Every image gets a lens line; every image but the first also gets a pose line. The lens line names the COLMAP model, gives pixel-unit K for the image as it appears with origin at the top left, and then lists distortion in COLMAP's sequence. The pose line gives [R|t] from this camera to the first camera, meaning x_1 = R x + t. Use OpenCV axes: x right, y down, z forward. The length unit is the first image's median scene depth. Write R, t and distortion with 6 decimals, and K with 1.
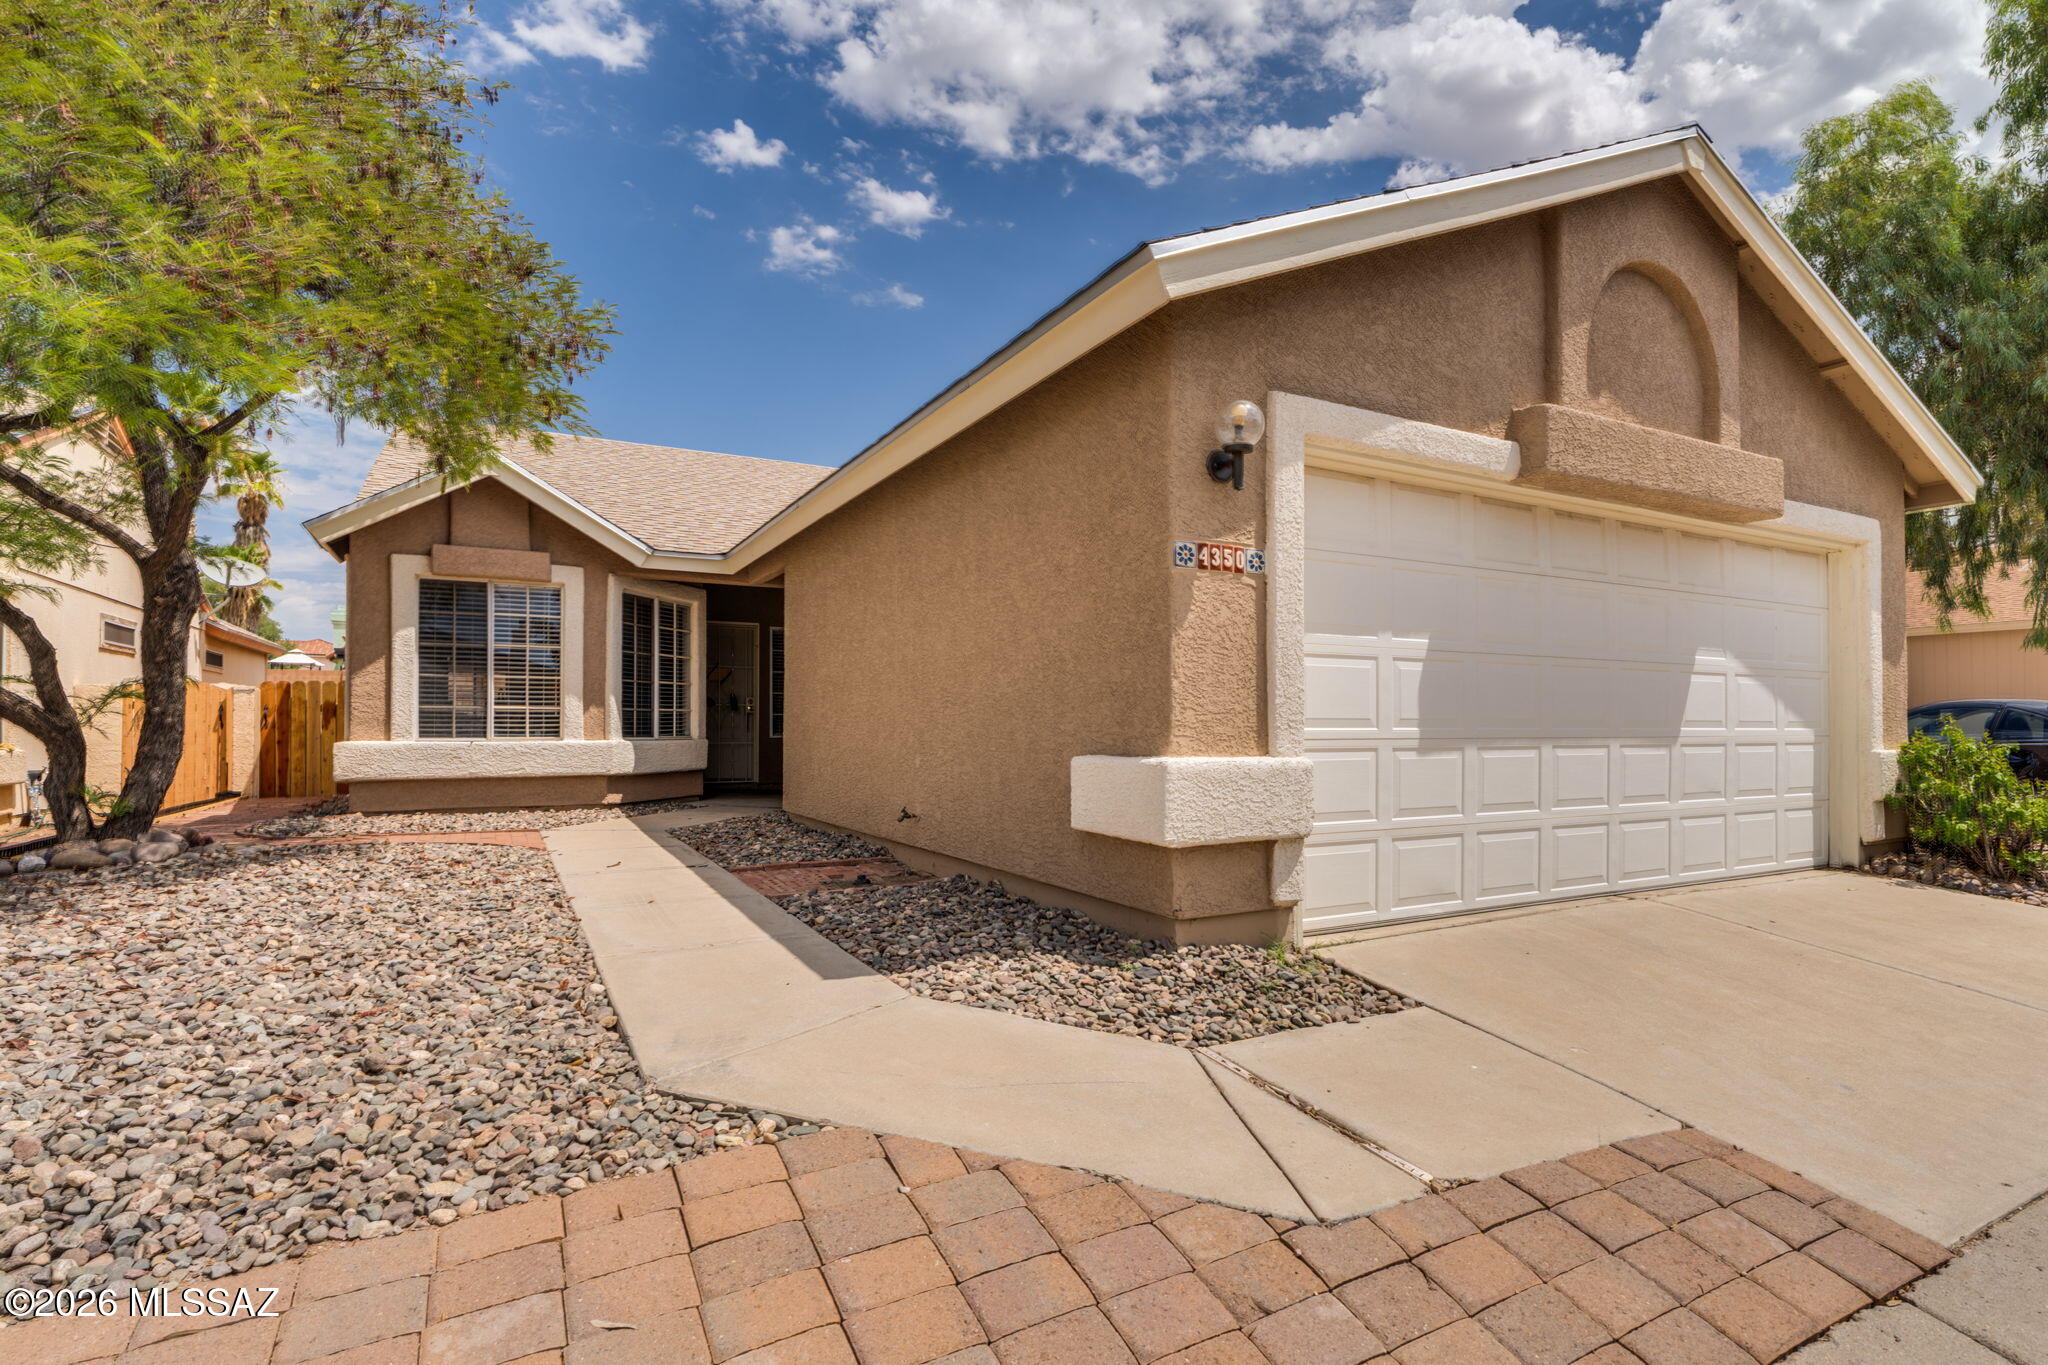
lens RADIAL K [[991.4, 0, 1028.2], [0, 991.4, 689.7], [0, 0, 1]] dist [0.001185, 0.000296]
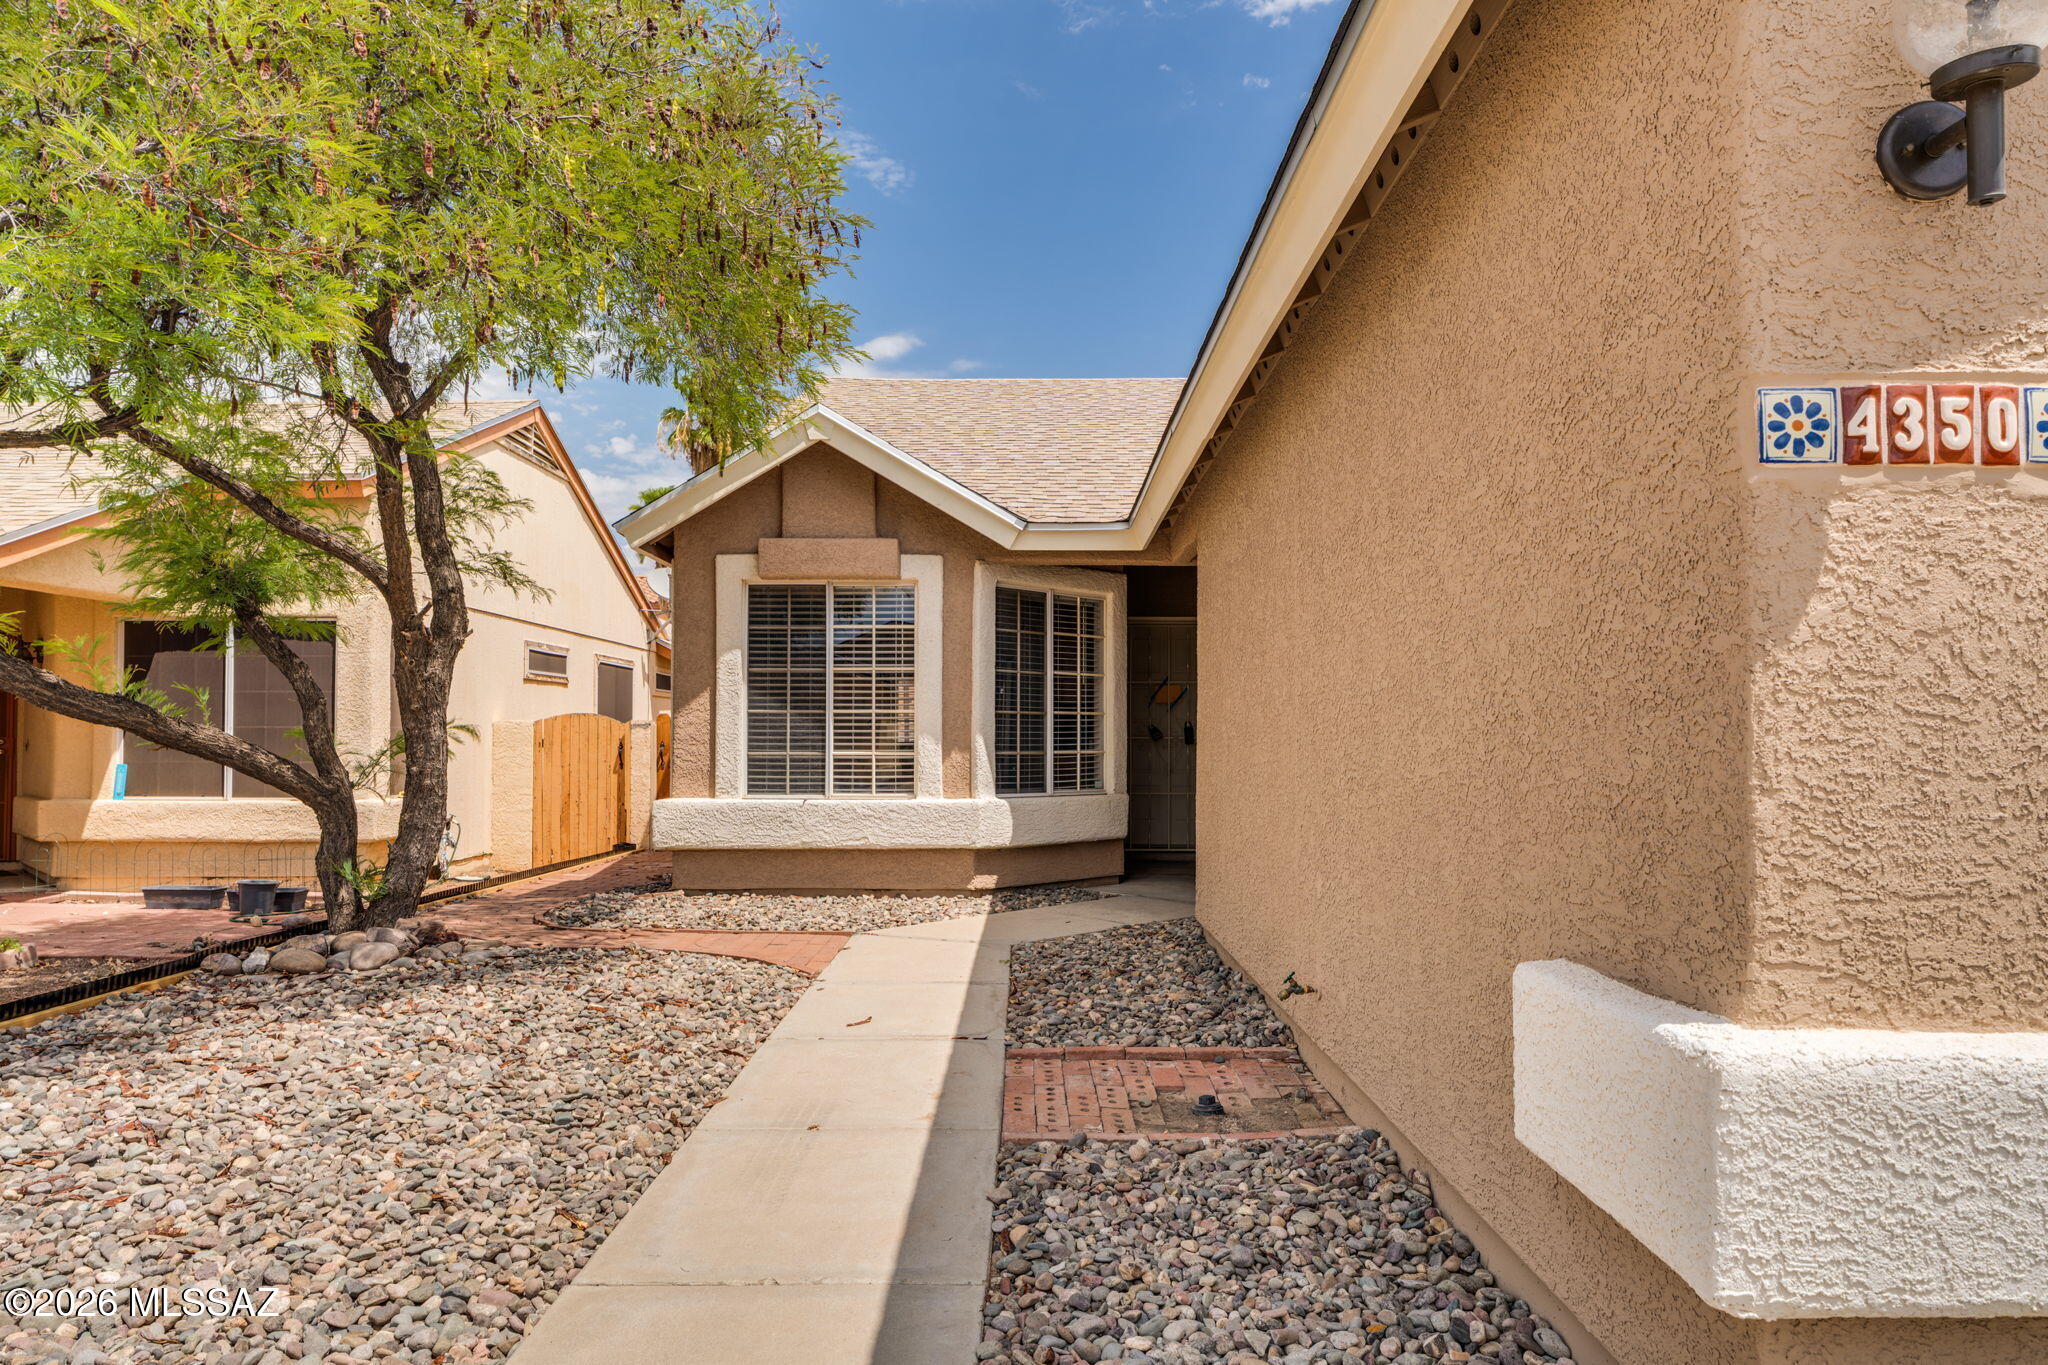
lens RADIAL K [[1327.7, 0, 1032.4], [0, 1327.7, 701.1], [0, 0, 1]] dist [-0.002990, 0.004145]
pose [[0.883485, -0.015774, -0.468194, 0.058353], [0.018620, 0.999826, 0.001450, -0.020220], [0.468090, -0.009999, 0.883624, 0.200859]]
